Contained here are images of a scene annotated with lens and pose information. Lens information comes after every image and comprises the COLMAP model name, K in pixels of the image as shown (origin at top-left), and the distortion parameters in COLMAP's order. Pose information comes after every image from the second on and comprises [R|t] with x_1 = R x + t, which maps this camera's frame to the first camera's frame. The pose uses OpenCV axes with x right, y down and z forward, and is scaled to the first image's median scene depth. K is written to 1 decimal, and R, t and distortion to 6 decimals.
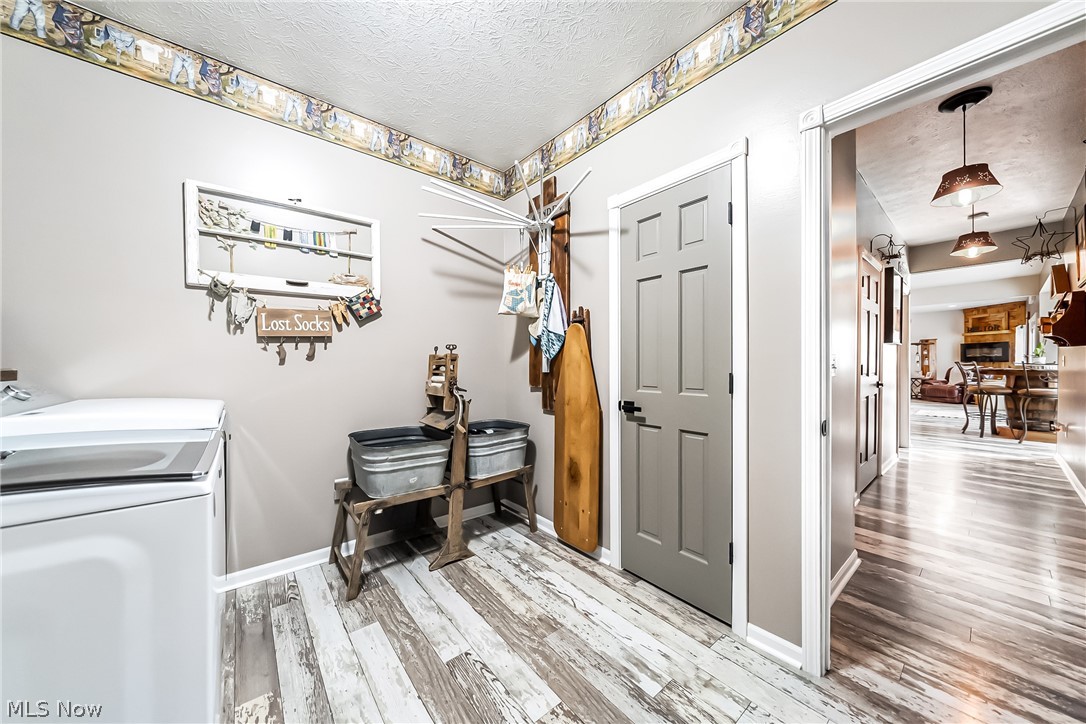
lens RADIAL K [[375.3, 0, 539.9], [0, 375.3, 364.0], [0, 0, 1]] dist [0.000448, -0.000097]
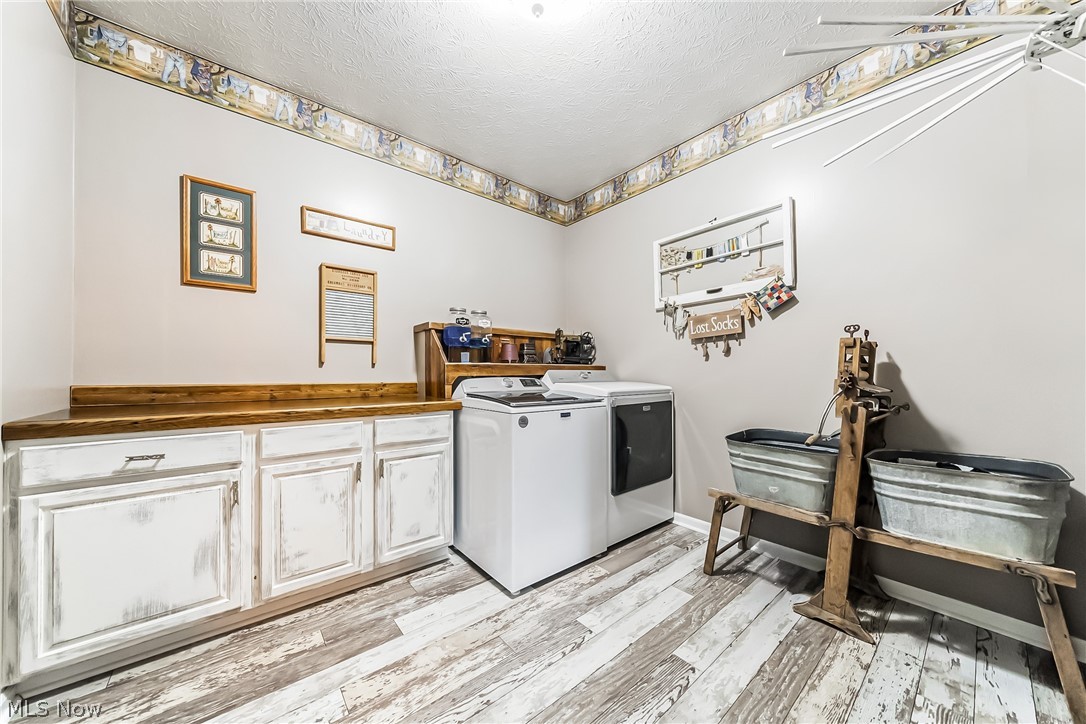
lens RADIAL K [[375.3, 0, 540.9], [0, 375.3, 370.7], [0, 0, 1]] dist [0.000448, -0.000097]
pose [[0.000932, -0.008855, -0.999960, 0.523908], [0.001318, 0.999960, -0.008854, 0.044022], [0.999999, -0.001310, 0.000944, 0.463554]]
